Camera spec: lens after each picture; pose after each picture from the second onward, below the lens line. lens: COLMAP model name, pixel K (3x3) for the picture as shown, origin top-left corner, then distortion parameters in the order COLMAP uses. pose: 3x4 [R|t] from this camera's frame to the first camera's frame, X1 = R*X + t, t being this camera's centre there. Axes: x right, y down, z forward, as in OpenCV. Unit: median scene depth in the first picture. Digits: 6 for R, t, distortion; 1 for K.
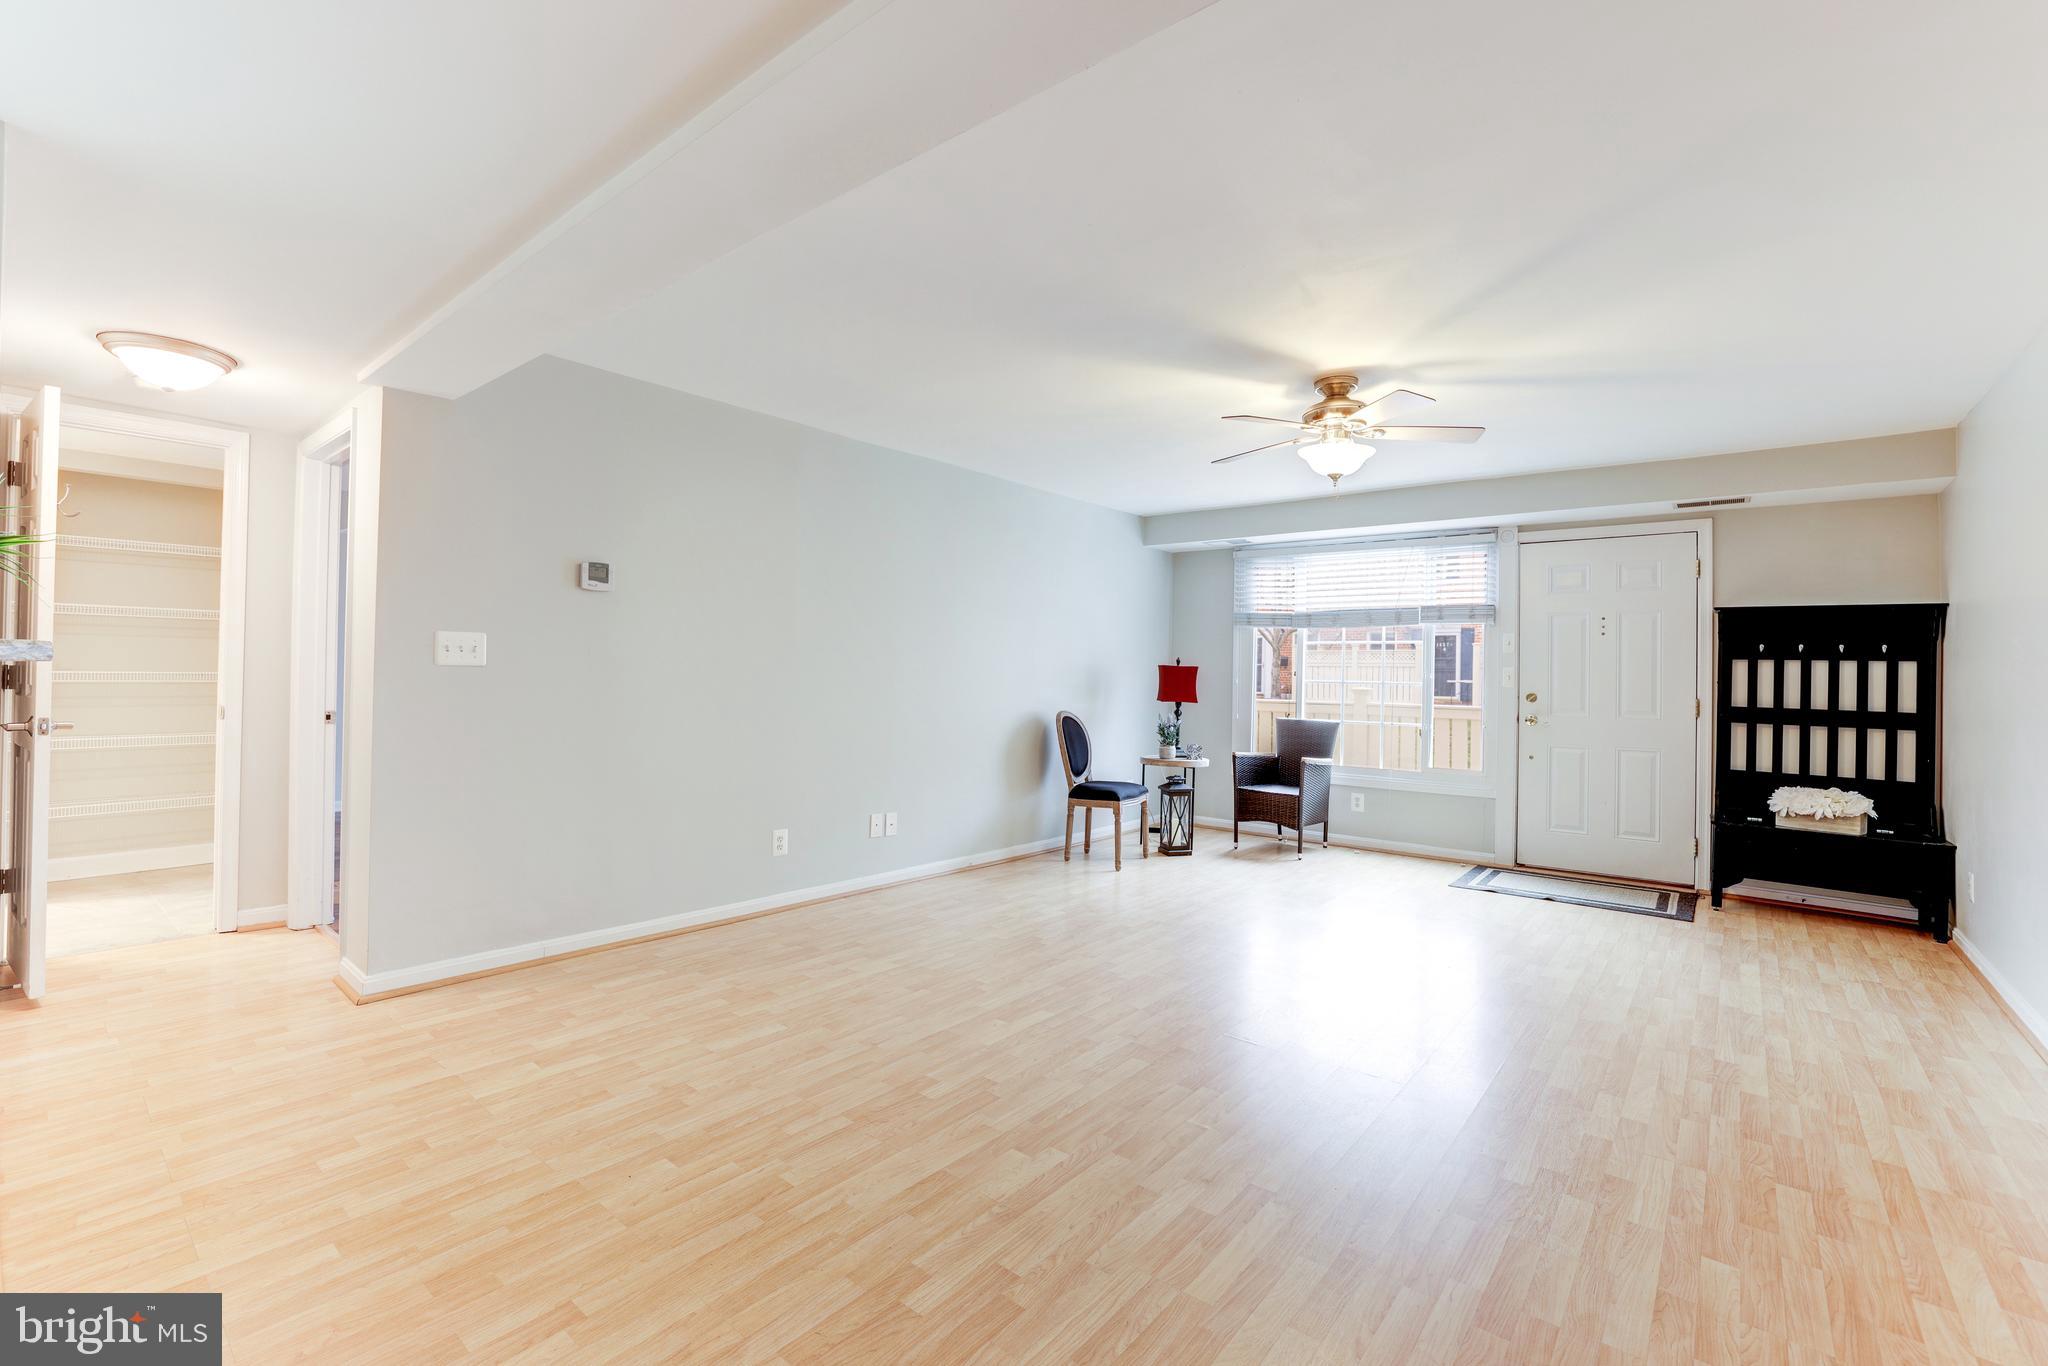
lens RADIAL K [[891.6, 0, 1006.8], [0, 891.6, 665.0], [0, 0, 1]] dist [-0.050795, 0.020785]
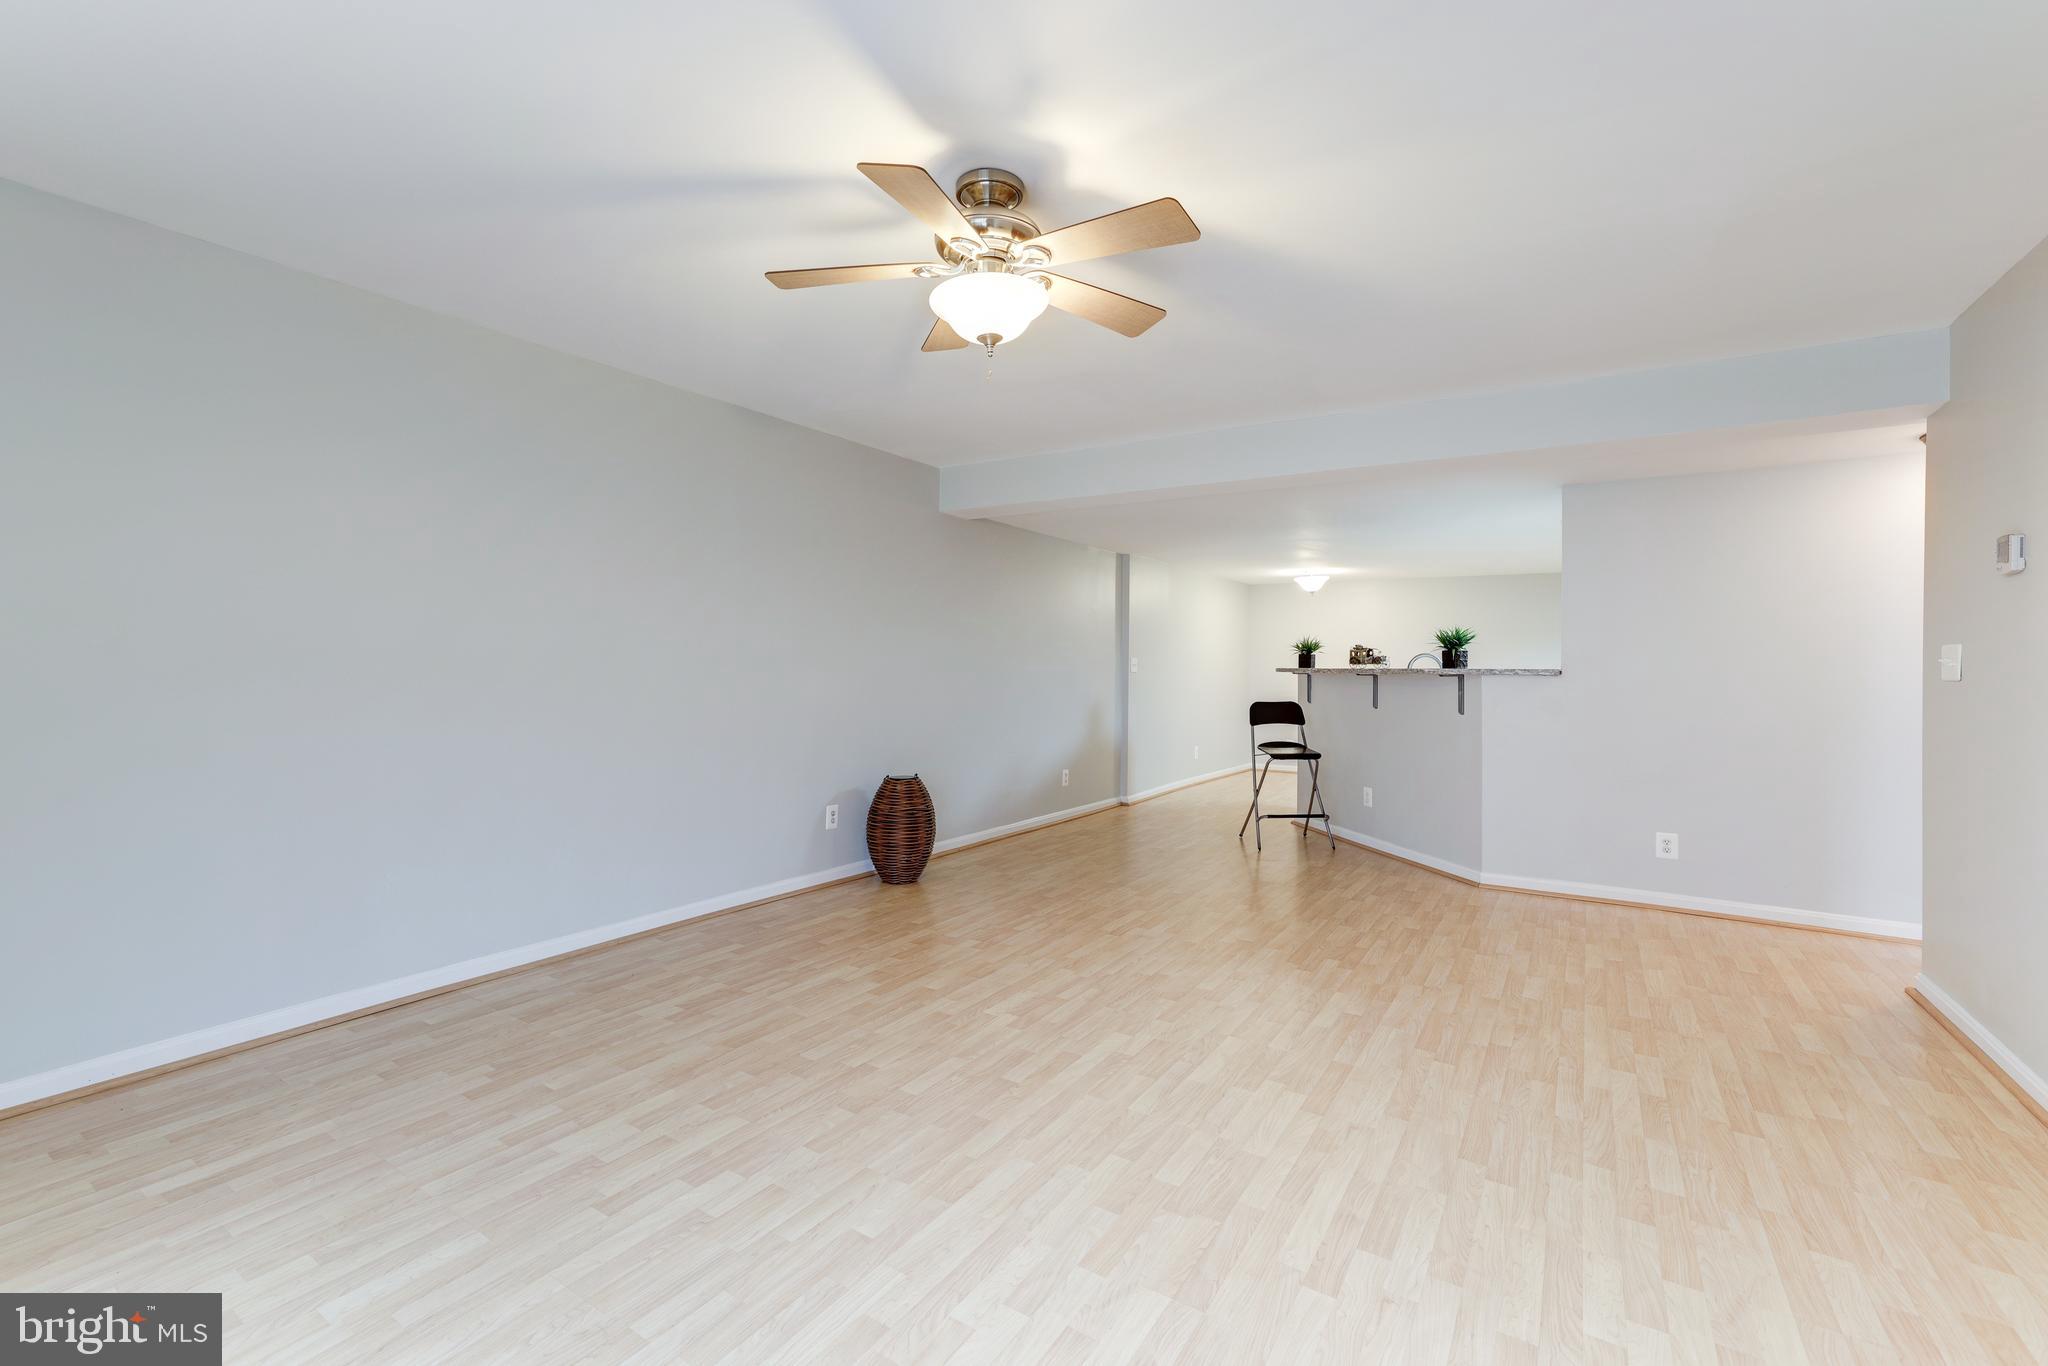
lens RADIAL K [[874.3, 0, 1015.8], [0, 874.3, 660.2], [0, 0, 1]] dist [-0.030253, 0.019413]
pose [[-0.992108, -0.031869, -0.121266, 0.327819], [-0.029520, 0.999341, -0.021122, 0.019664], [0.121859, -0.017375, -0.992395, 1.250145]]
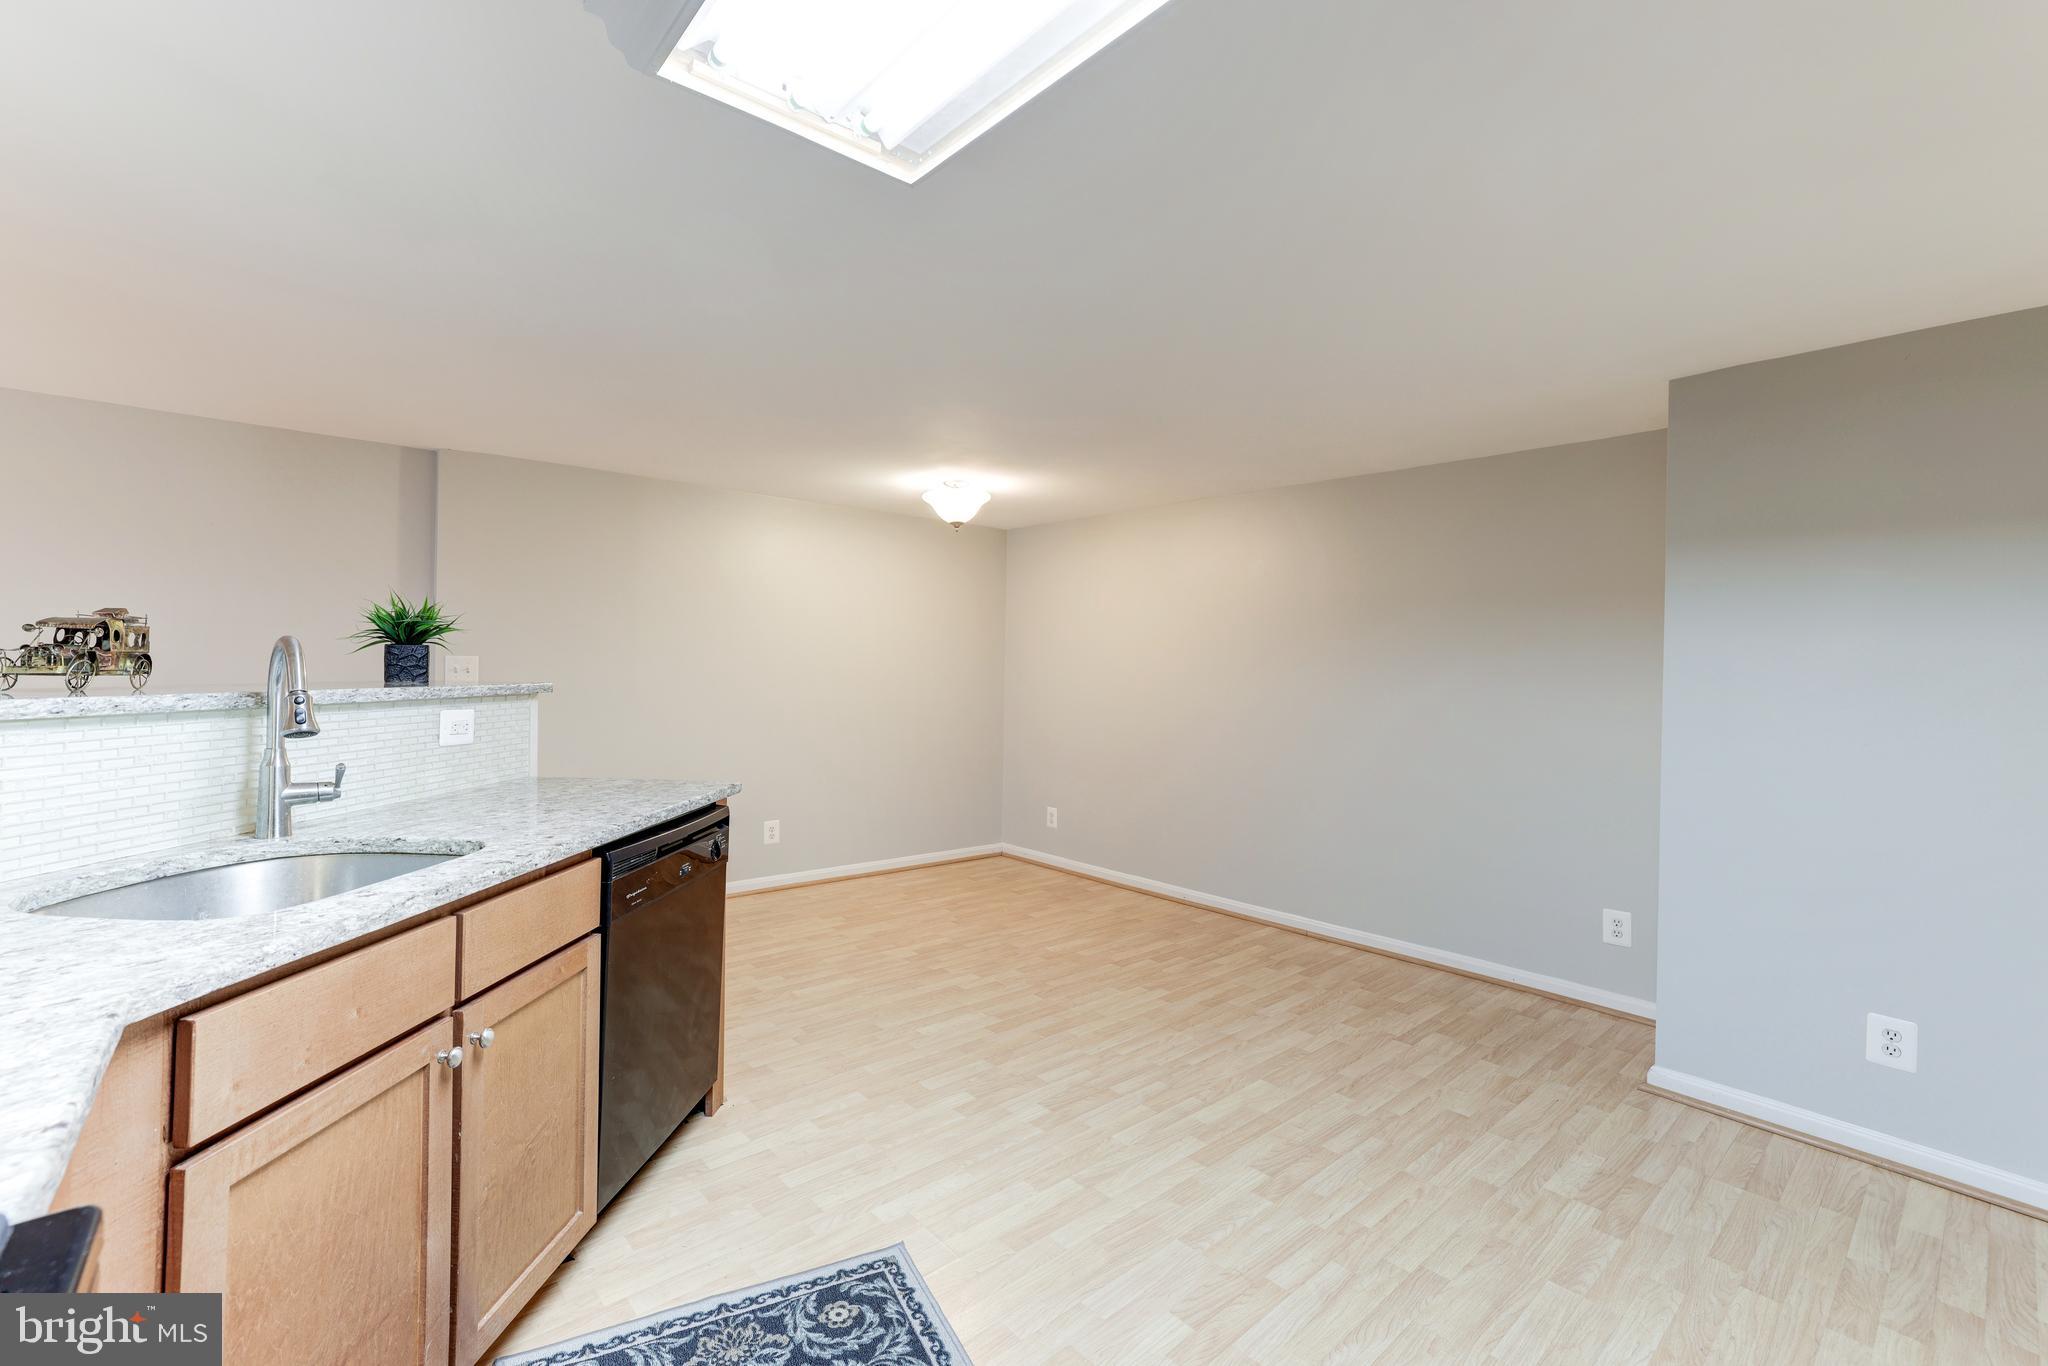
lens RADIAL K [[882.7, 0, 1006.0], [0, 882.7, 662.9], [0, 0, 1]] dist [-0.034744, 0.020617]
pose [[-0.986729, -0.038240, 0.157806, -0.736779], [-0.039919, 0.999175, -0.007480, -0.033736], [-0.157390, -0.013680, -0.987442, 0.380743]]
